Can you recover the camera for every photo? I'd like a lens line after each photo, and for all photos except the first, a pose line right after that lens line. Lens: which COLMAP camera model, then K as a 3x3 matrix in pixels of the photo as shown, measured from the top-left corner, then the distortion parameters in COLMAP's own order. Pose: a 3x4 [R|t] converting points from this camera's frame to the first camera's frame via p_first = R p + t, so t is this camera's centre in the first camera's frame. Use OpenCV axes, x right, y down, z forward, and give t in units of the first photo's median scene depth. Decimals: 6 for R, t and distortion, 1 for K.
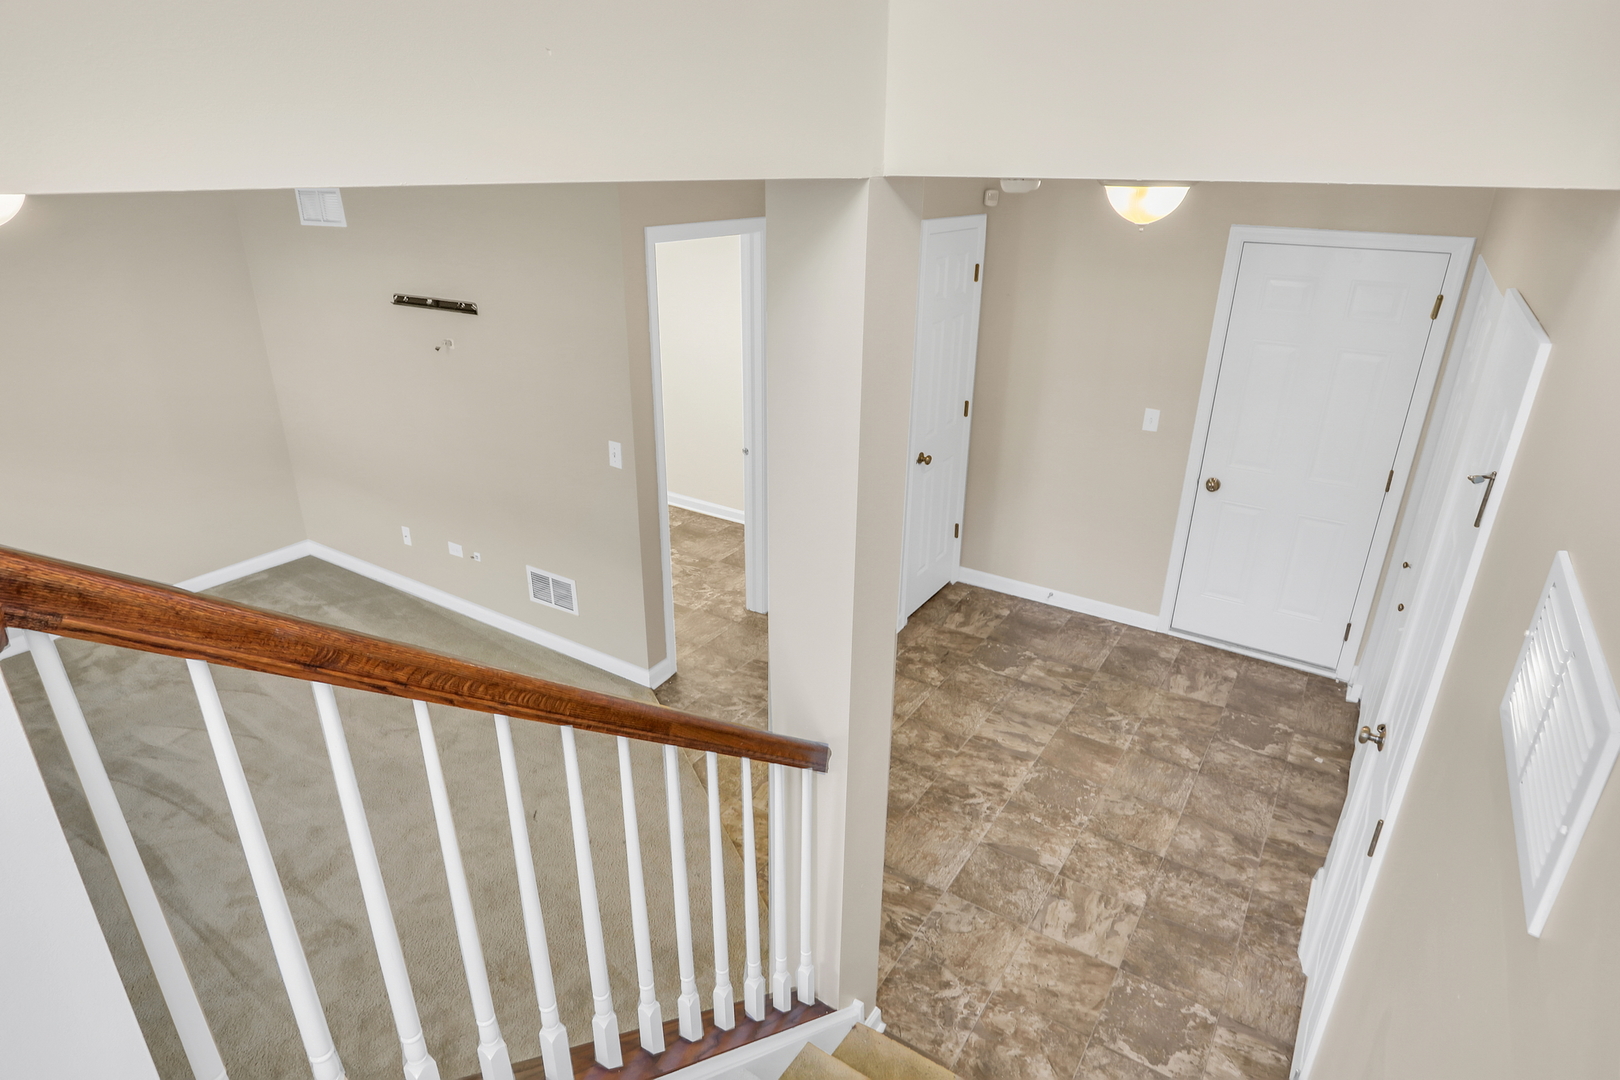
lens RADIAL K [[910.0, 0, 797.6], [0, 910.0, 546.4], [0, 0, 1]] dist [-0.011315, -0.002674]
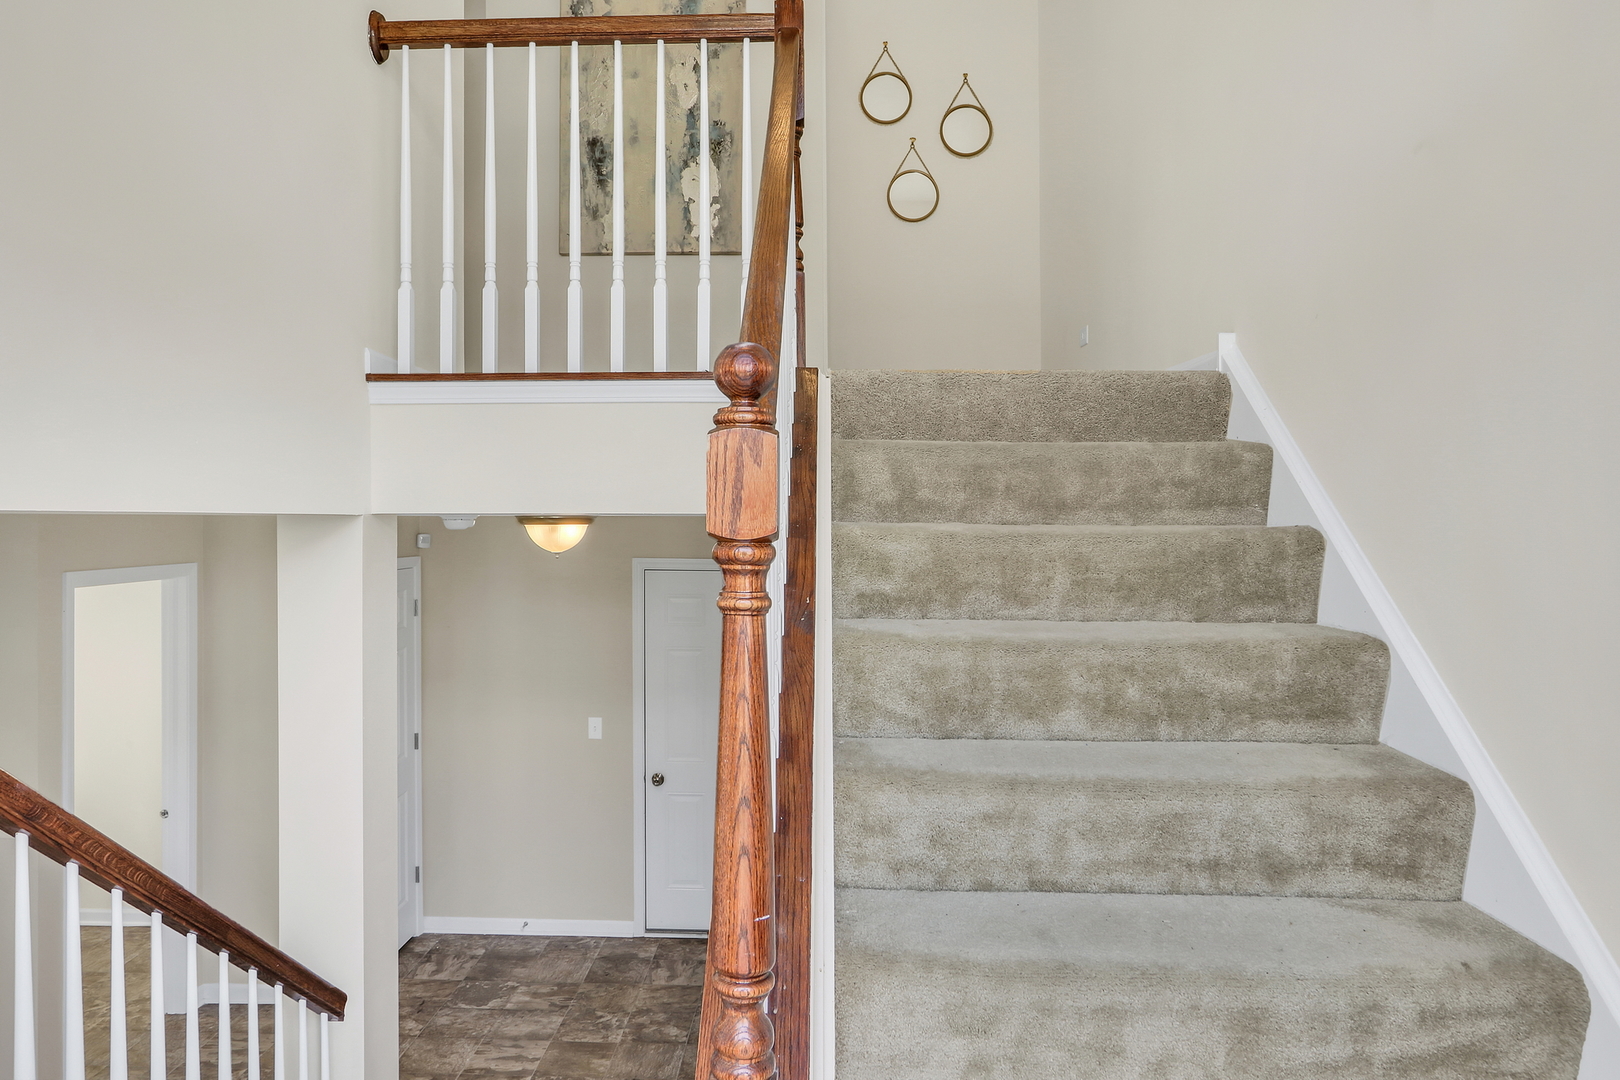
lens RADIAL K [[1075.8, 0, 802.9], [0, 1075.8, 533.8], [0, 0, 1]] dist [-0.005222, 0.000615]
pose [[0.848910, -0.016015, 0.528294, -0.078490], [0.212722, 0.925364, -0.313769, 0.105600], [-0.483840, 0.378741, 0.788958, -0.230894]]
